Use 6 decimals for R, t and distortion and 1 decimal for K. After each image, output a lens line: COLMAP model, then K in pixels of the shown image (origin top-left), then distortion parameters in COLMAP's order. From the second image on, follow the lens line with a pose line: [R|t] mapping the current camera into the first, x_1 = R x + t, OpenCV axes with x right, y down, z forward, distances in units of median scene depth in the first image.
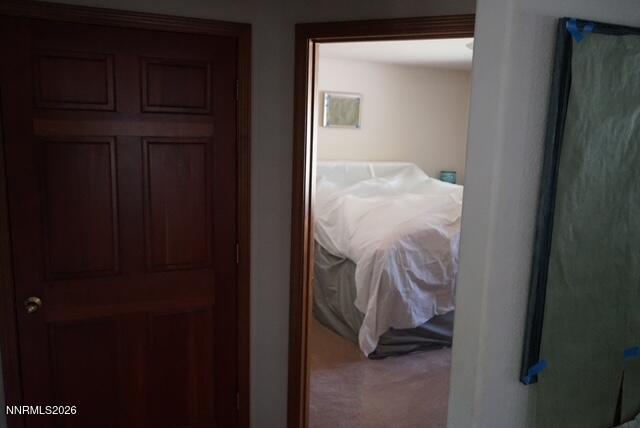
lens RADIAL K [[511.0, 0, 320.5], [0, 511.0, 215.6], [0, 0, 1]] dist [-0.017007, 0.015640]
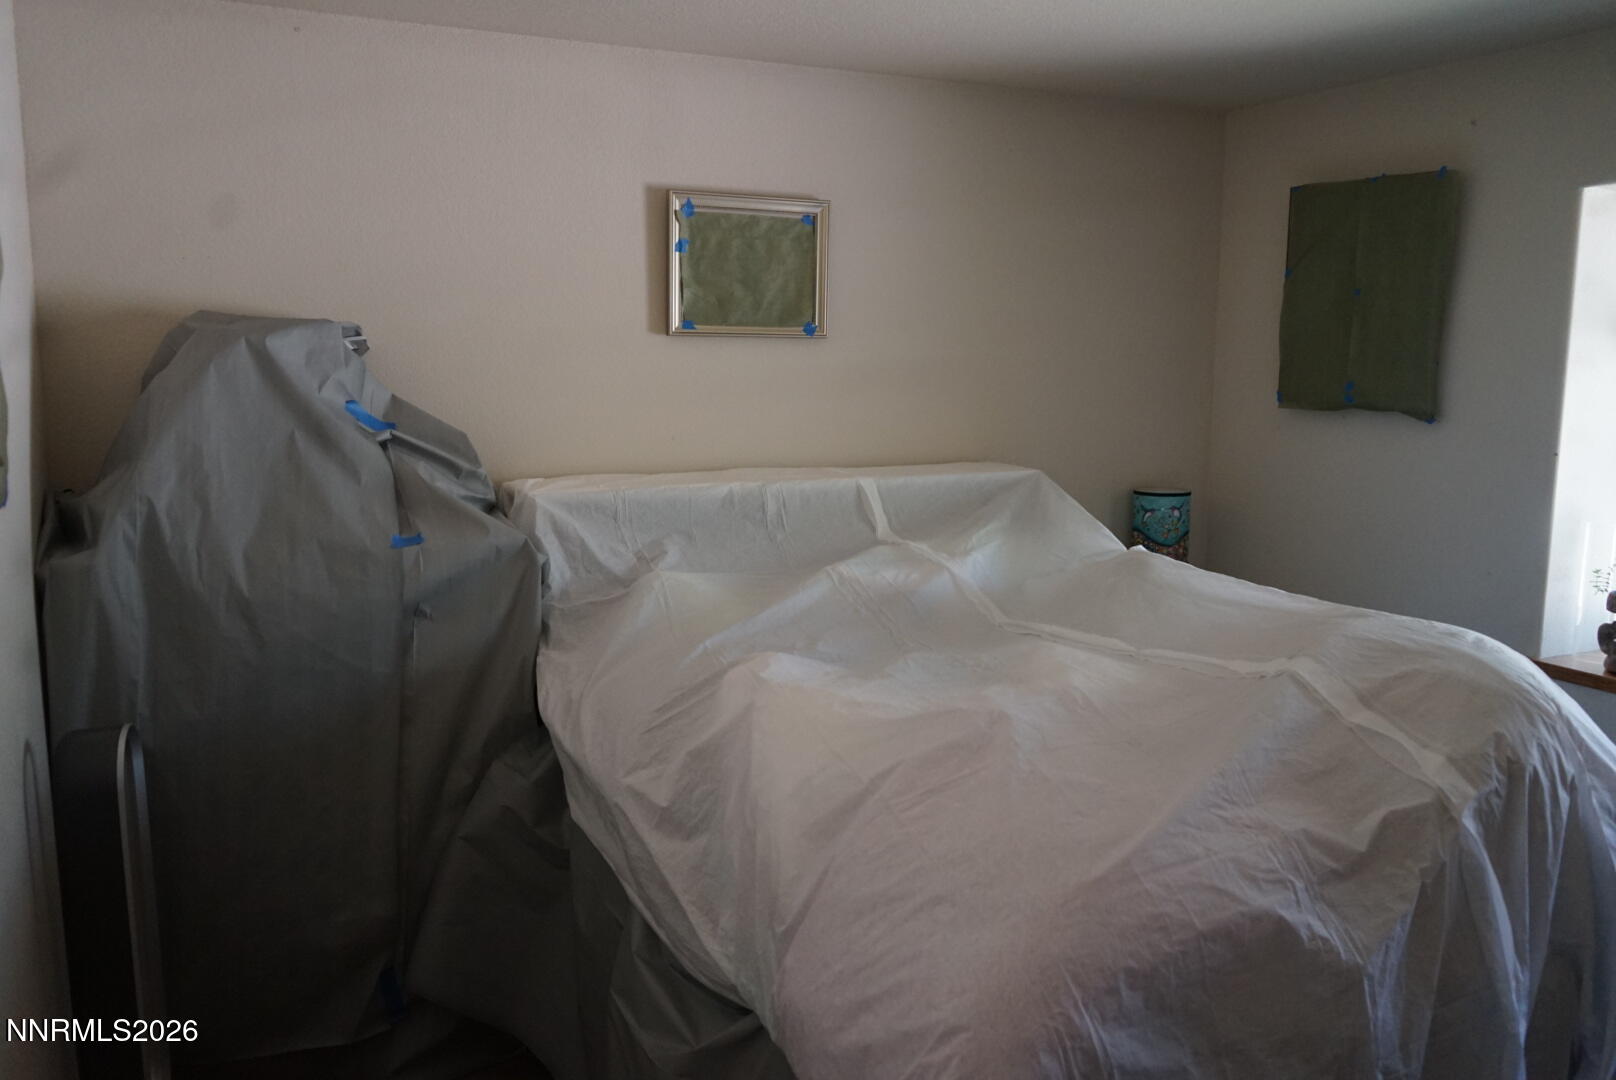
lens RADIAL K [[1290.2, 0, 807.9], [0, 1290.2, 536.3], [0, 0, 1]] dist [-0.017007, 0.015640]
pose [[0.997803, -0.033062, 0.057419, 0.034571], [0.034068, 0.999281, -0.016637, -0.068985], [-0.056828, 0.018556, 0.998212, 0.406446]]
